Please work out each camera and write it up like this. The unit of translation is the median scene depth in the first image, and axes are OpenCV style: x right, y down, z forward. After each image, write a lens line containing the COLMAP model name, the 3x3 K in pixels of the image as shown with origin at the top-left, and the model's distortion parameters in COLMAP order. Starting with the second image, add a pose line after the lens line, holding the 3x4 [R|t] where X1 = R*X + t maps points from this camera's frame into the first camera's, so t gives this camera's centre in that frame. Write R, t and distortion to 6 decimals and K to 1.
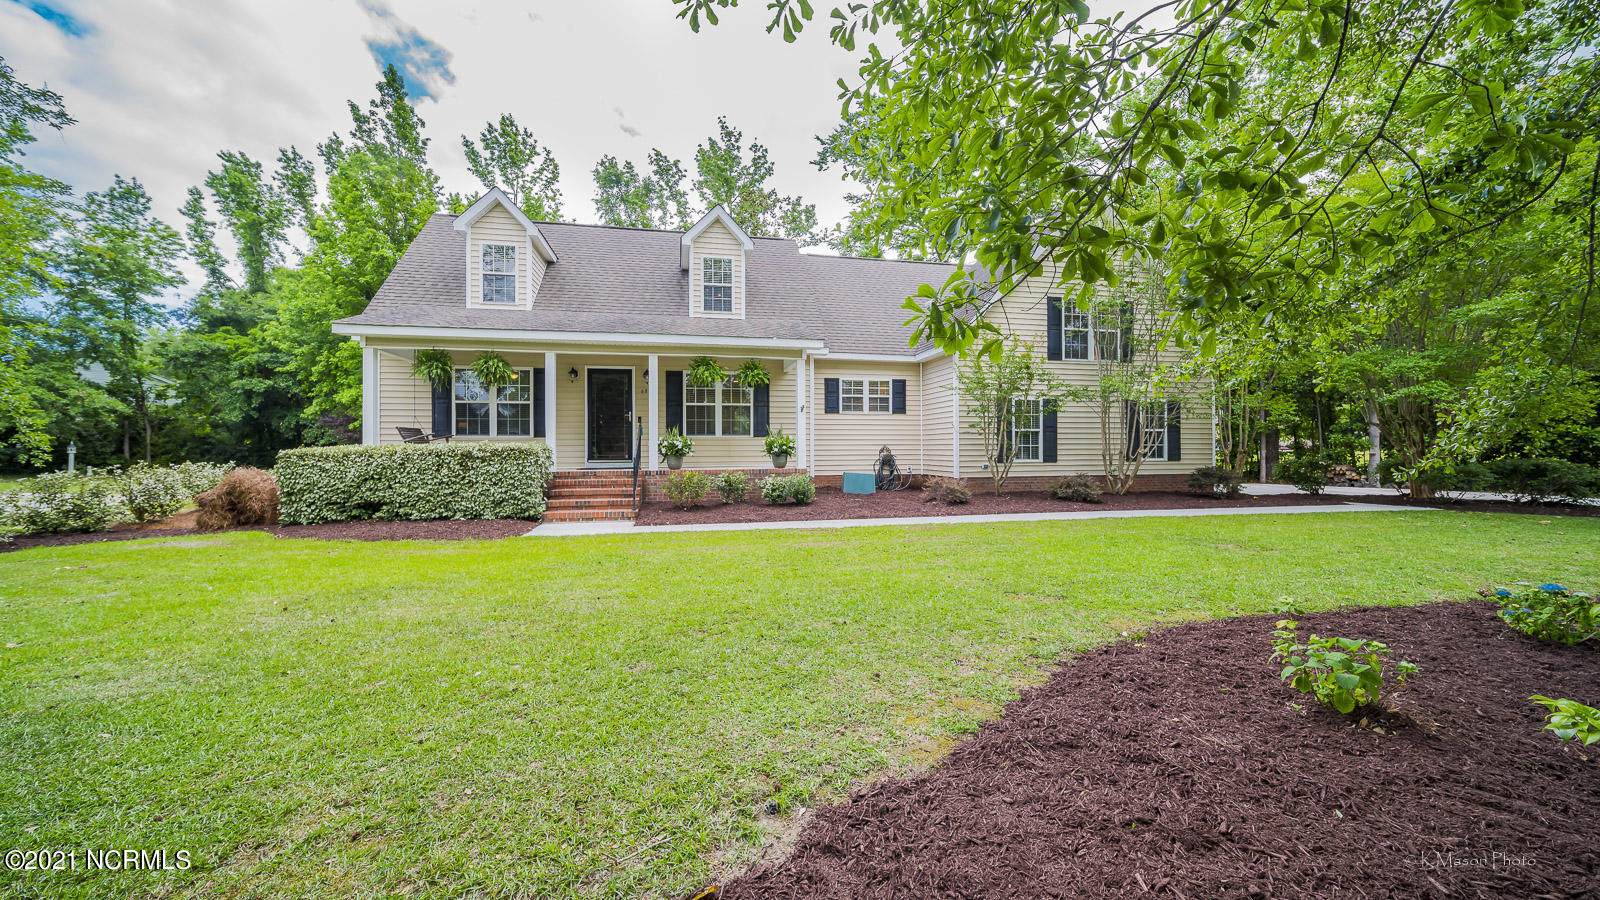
lens RADIAL K [[568.9, 0, 797.3], [0, 568.9, 443.6], [0, 0, 1]] dist [-0.001799, -0.000311]
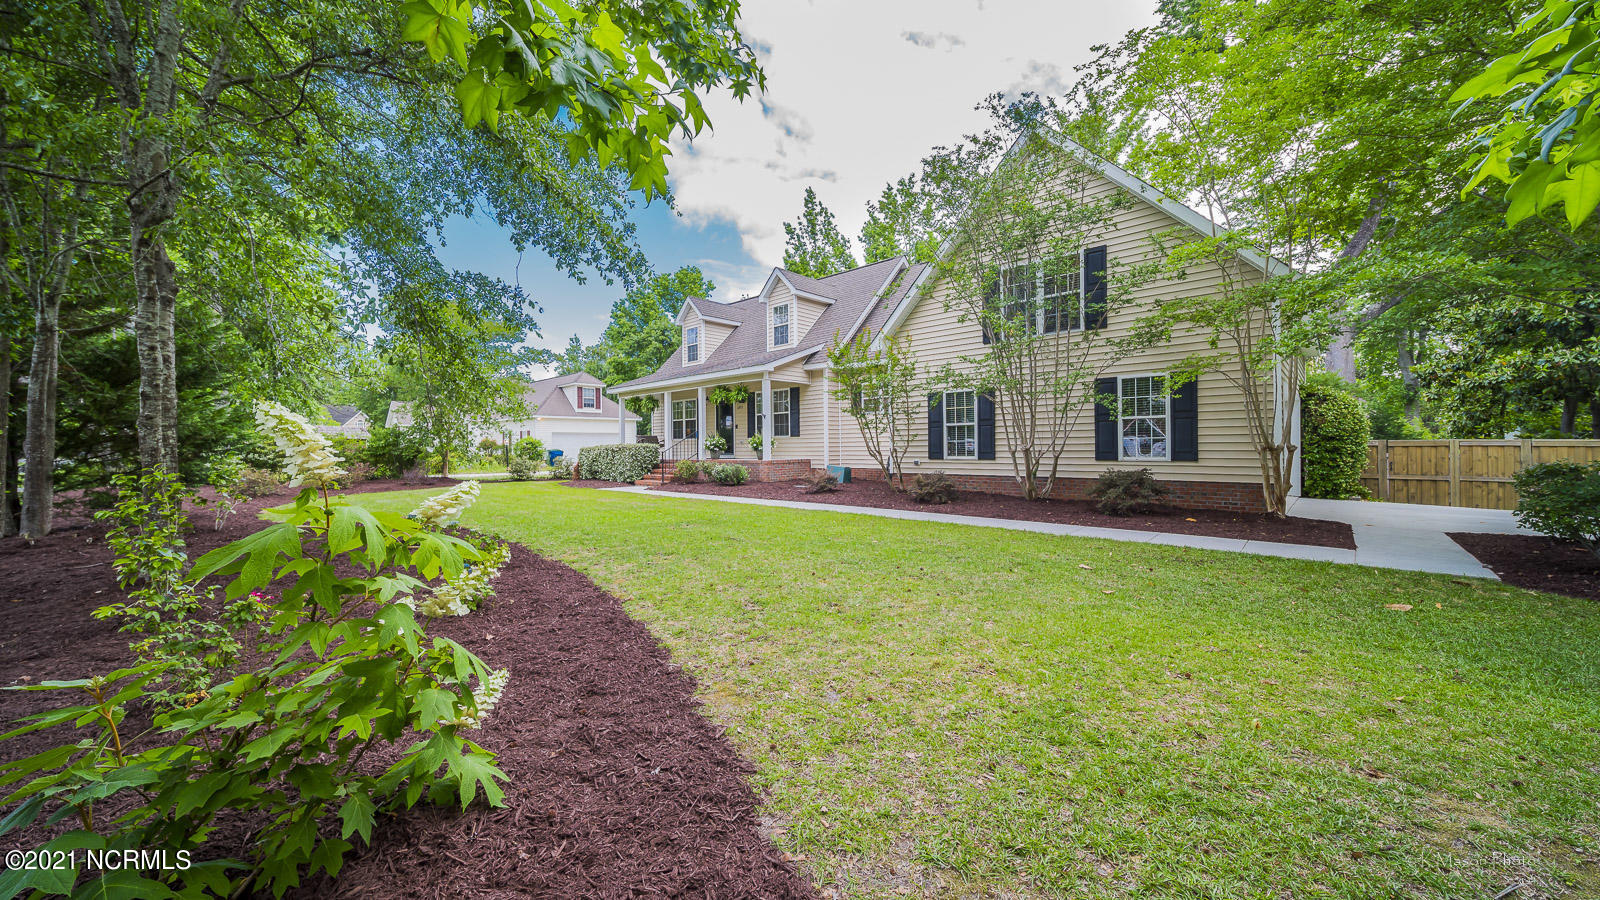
lens RADIAL K [[568.9, 0, 797.3], [0, 568.9, 443.6], [0, 0, 1]] dist [-0.001799, -0.000311]
pose [[0.589957, -0.002446, -0.807431, 0.994194], [0.015228, 0.999851, 0.008098, -0.003929], [0.807291, -0.017073, 0.589906, 0.237287]]
